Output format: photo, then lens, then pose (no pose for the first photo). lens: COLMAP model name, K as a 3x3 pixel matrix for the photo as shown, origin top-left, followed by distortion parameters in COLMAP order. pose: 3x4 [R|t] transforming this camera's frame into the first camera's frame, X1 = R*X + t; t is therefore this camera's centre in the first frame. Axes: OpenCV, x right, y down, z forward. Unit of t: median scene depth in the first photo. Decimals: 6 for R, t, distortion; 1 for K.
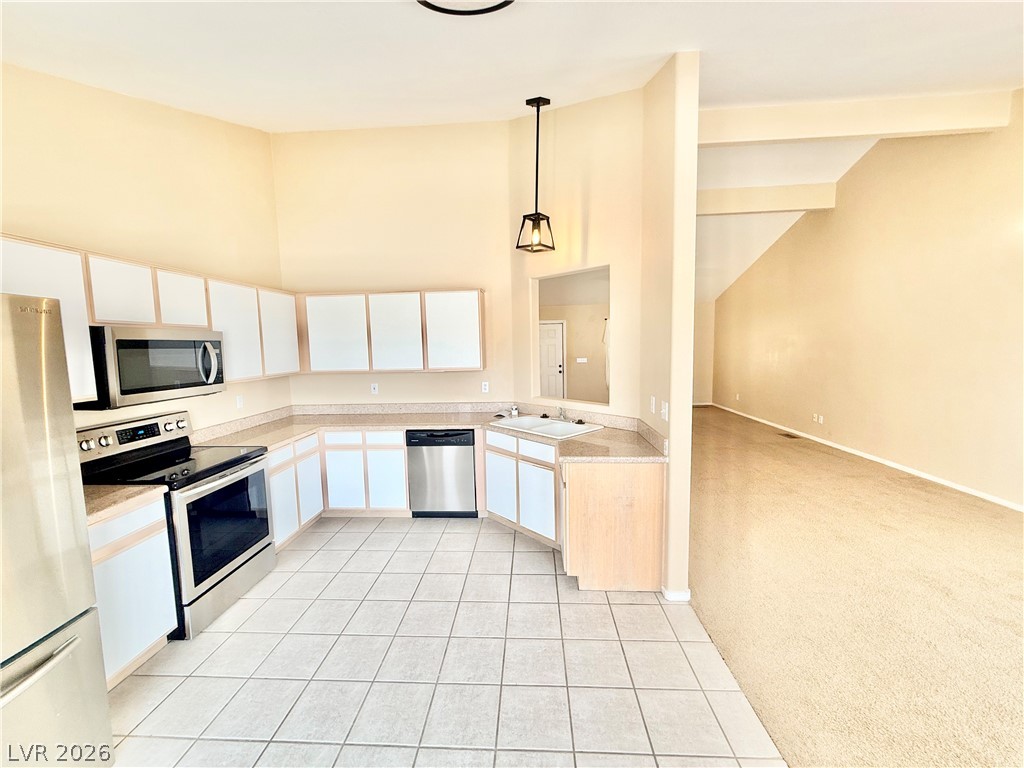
lens RADIAL K [[405.8, 0, 512.0], [0, 405.8, 384.0], [0, 0, 1]] dist [0.001845, 0.000131]
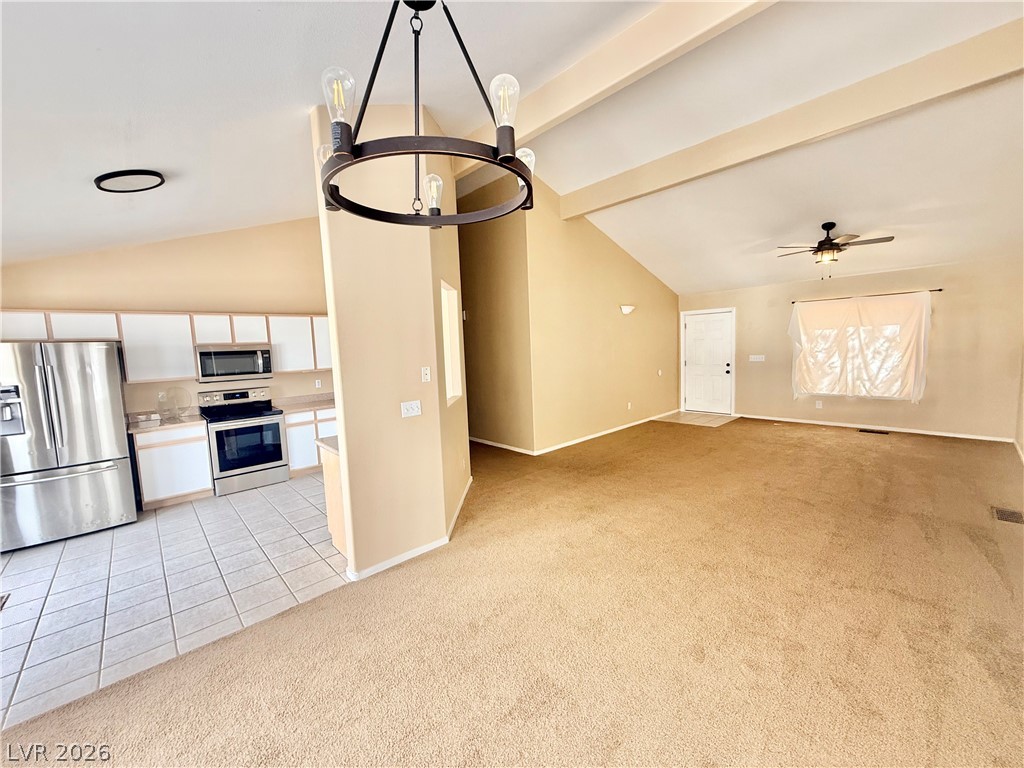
lens RADIAL K [[404.7, 0, 512.0], [0, 404.7, 384.0], [0, 0, 1]] dist [0.013856, 0.000050]
pose [[0.717088, 0.057935, -0.694570, 1.383625], [-0.042702, 0.998319, 0.039186, -0.072403], [0.695673, 0.001560, 0.718357, 0.452251]]
